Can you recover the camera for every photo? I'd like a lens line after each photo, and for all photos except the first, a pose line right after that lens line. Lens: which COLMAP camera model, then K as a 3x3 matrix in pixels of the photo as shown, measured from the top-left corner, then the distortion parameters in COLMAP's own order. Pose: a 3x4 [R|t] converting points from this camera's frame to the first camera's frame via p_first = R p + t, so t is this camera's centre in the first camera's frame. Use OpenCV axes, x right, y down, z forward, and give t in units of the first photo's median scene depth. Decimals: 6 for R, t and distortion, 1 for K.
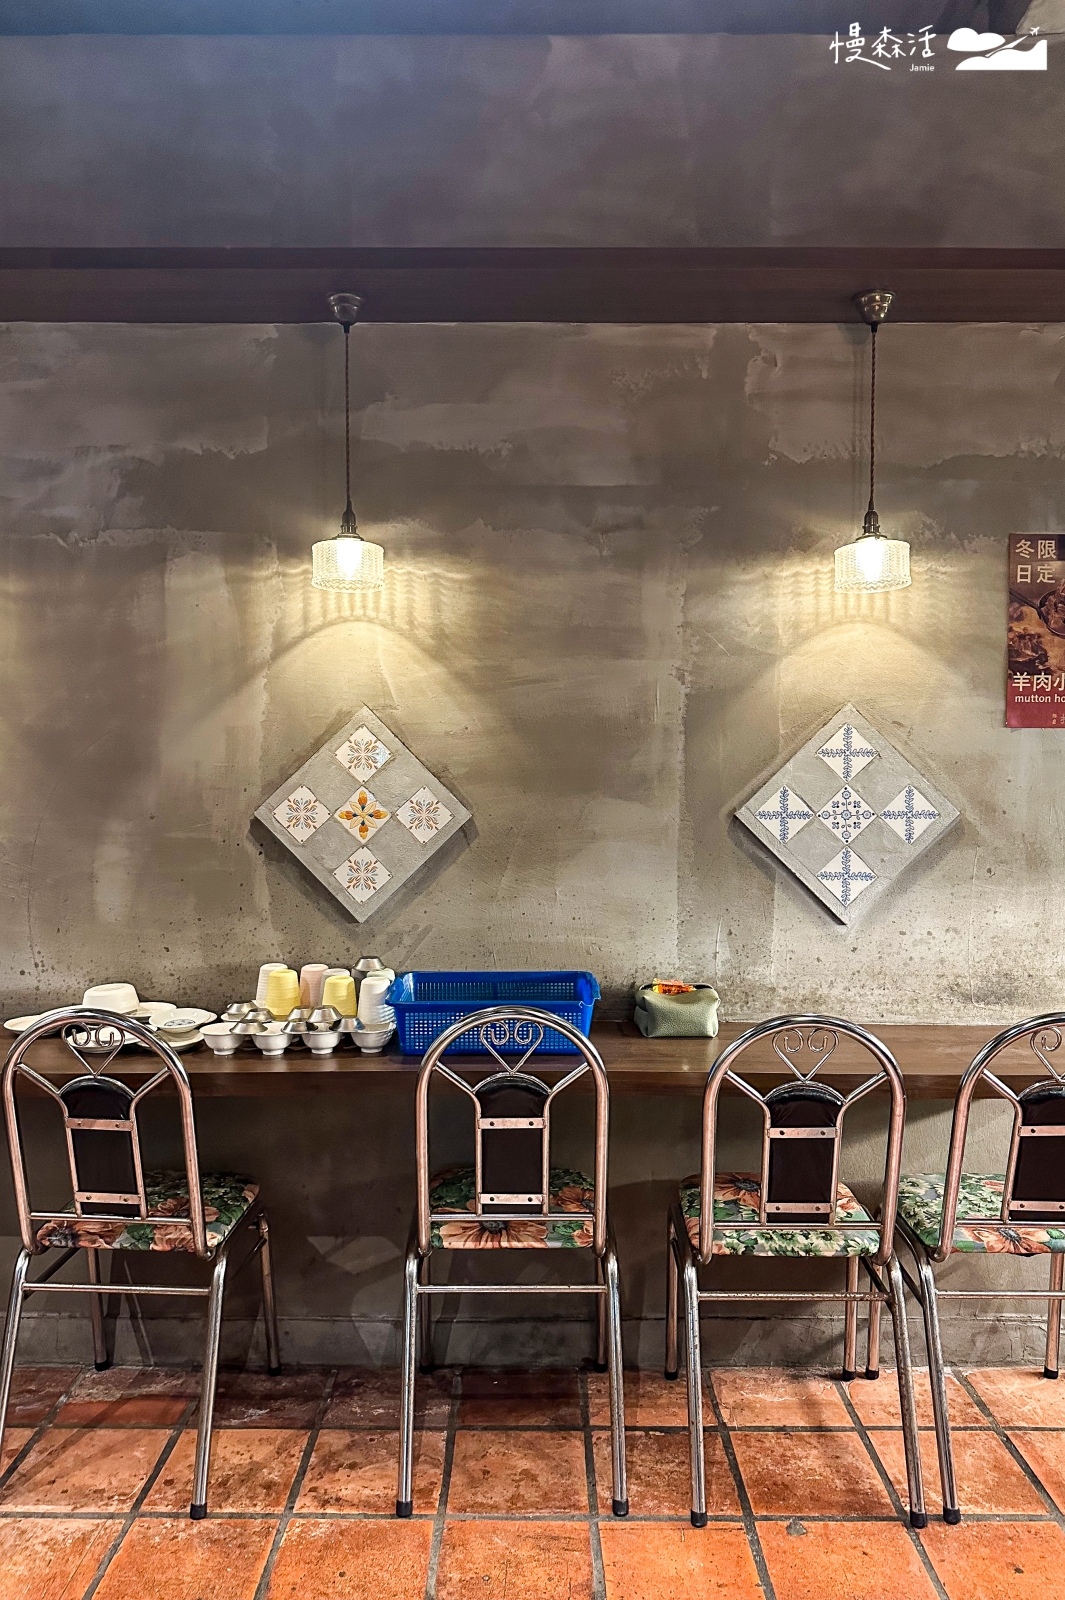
lens RADIAL K [[1134.9, 0, 486.0], [0, 1134.9, 851.9], [0, 0, 1]] dist [0.033796, -0.008397]
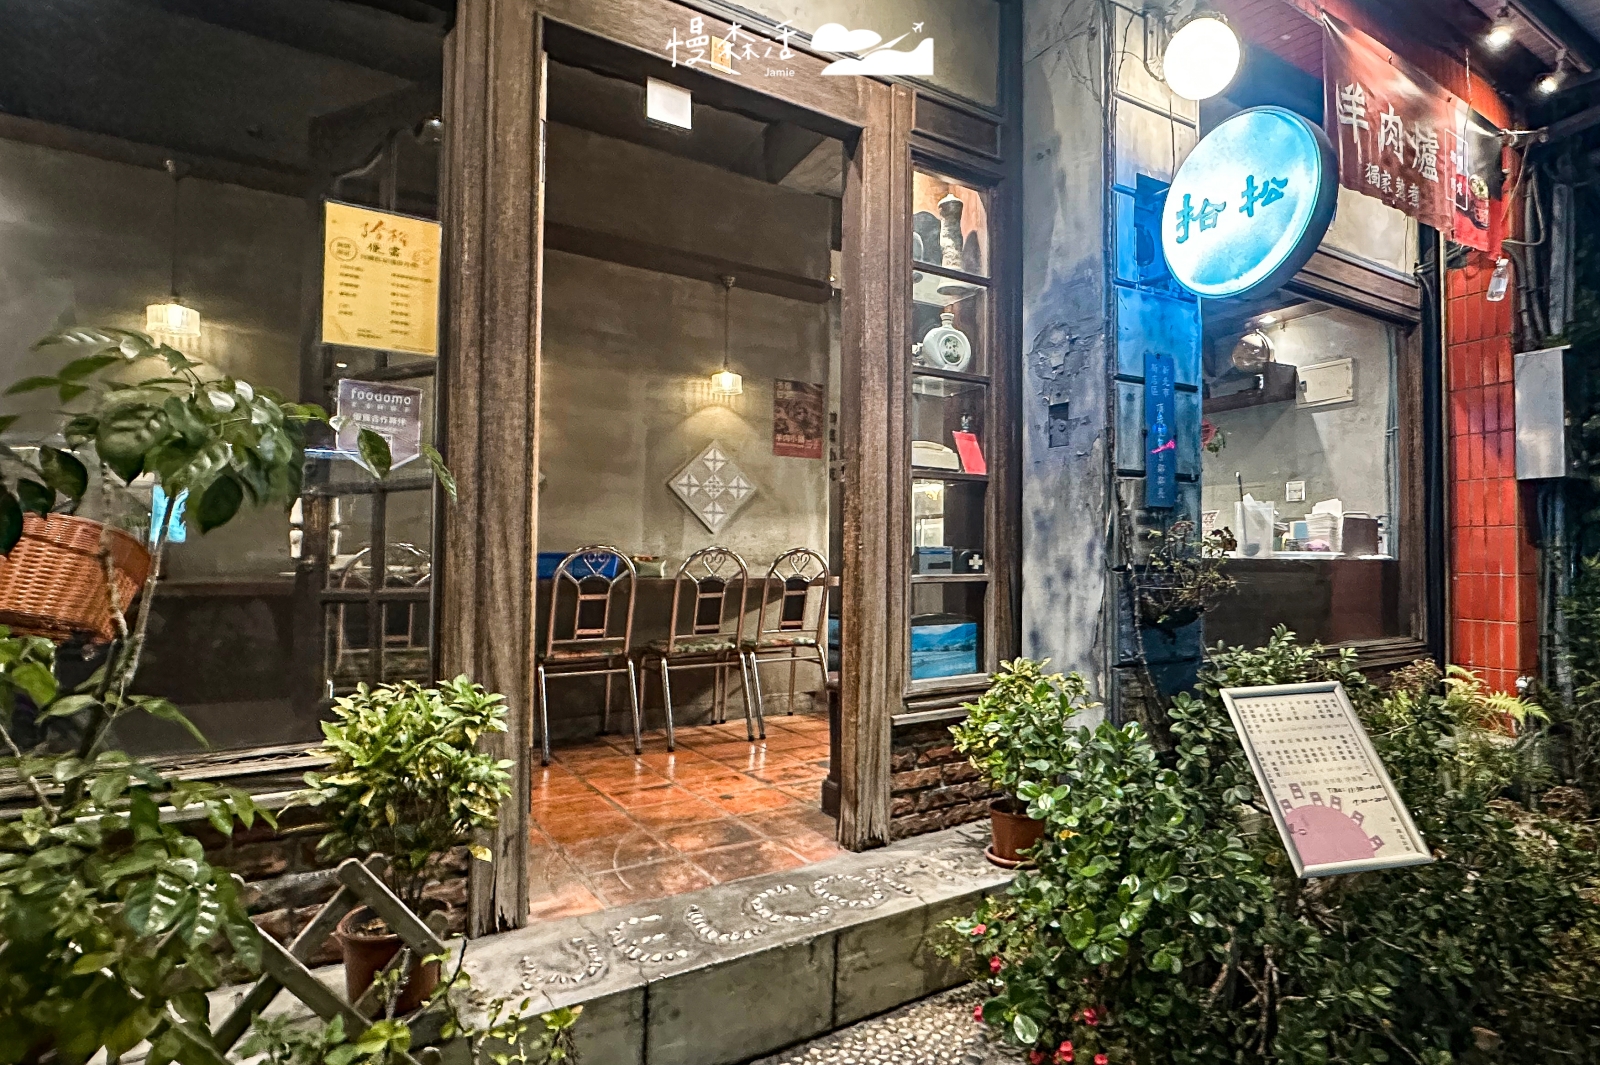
lens RADIAL K [[747.8, 0, 804.2], [0, 747.8, 538.3], [0, 0, 1]] dist [0.000676, -0.000013]
pose [[0.868763, 0.023937, 0.494649, -0.285068], [0.004194, 0.998440, -0.055683, 0.161726], [-0.495210, 0.050449, 0.867307, -0.429677]]
